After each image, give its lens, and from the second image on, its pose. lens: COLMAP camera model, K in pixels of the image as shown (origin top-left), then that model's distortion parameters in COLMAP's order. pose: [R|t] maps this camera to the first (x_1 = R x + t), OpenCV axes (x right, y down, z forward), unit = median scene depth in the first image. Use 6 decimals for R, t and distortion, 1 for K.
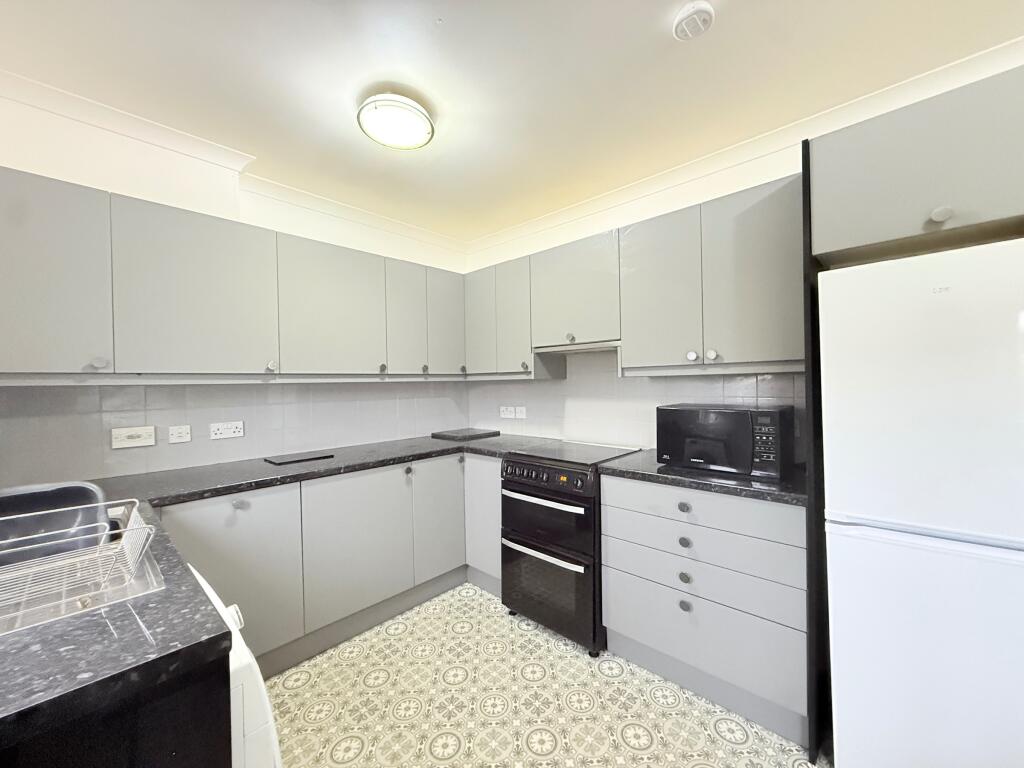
lens RADIAL K [[412.0, 0, 512.0], [0, 412.0, 384.0], [0, 0, 1]] dist [0.021843, 0.000012]
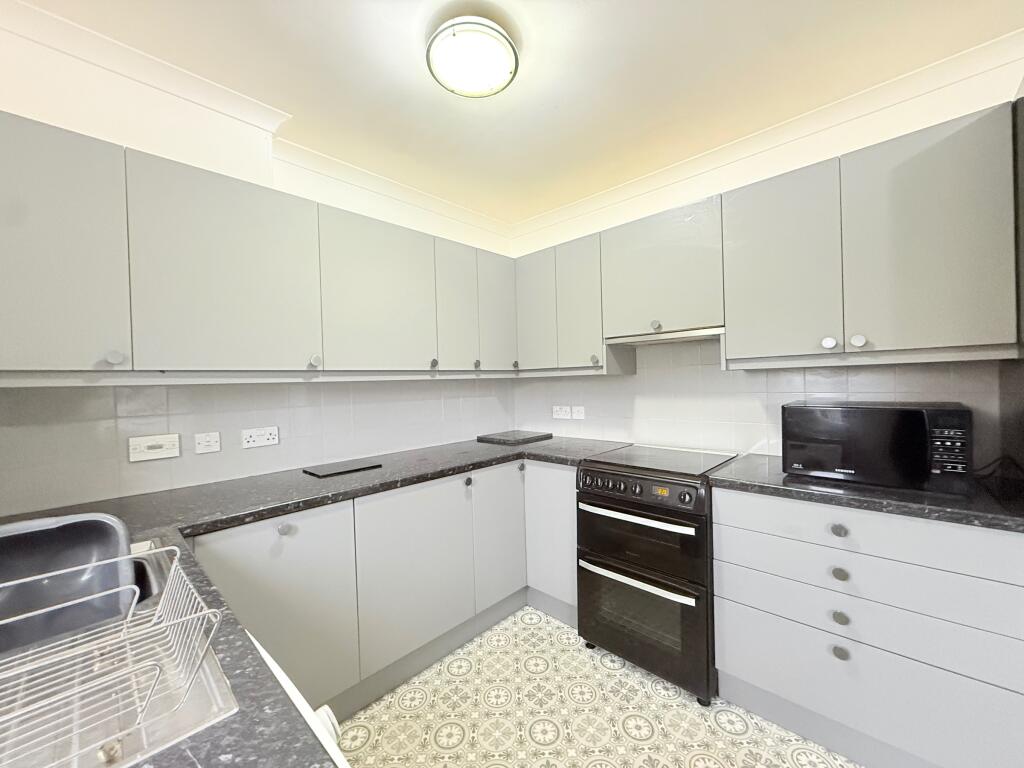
lens RADIAL K [[407.9, 0, 512.0], [0, 407.9, 384.0], [0, 0, 1]] dist [0.017643, -0.000040]
pose [[0.999948, -0.010174, -0.001055, -0.165722], [0.010177, 0.999945, 0.002601, 0.004514], [0.001029, -0.002612, 0.999996, 0.155881]]
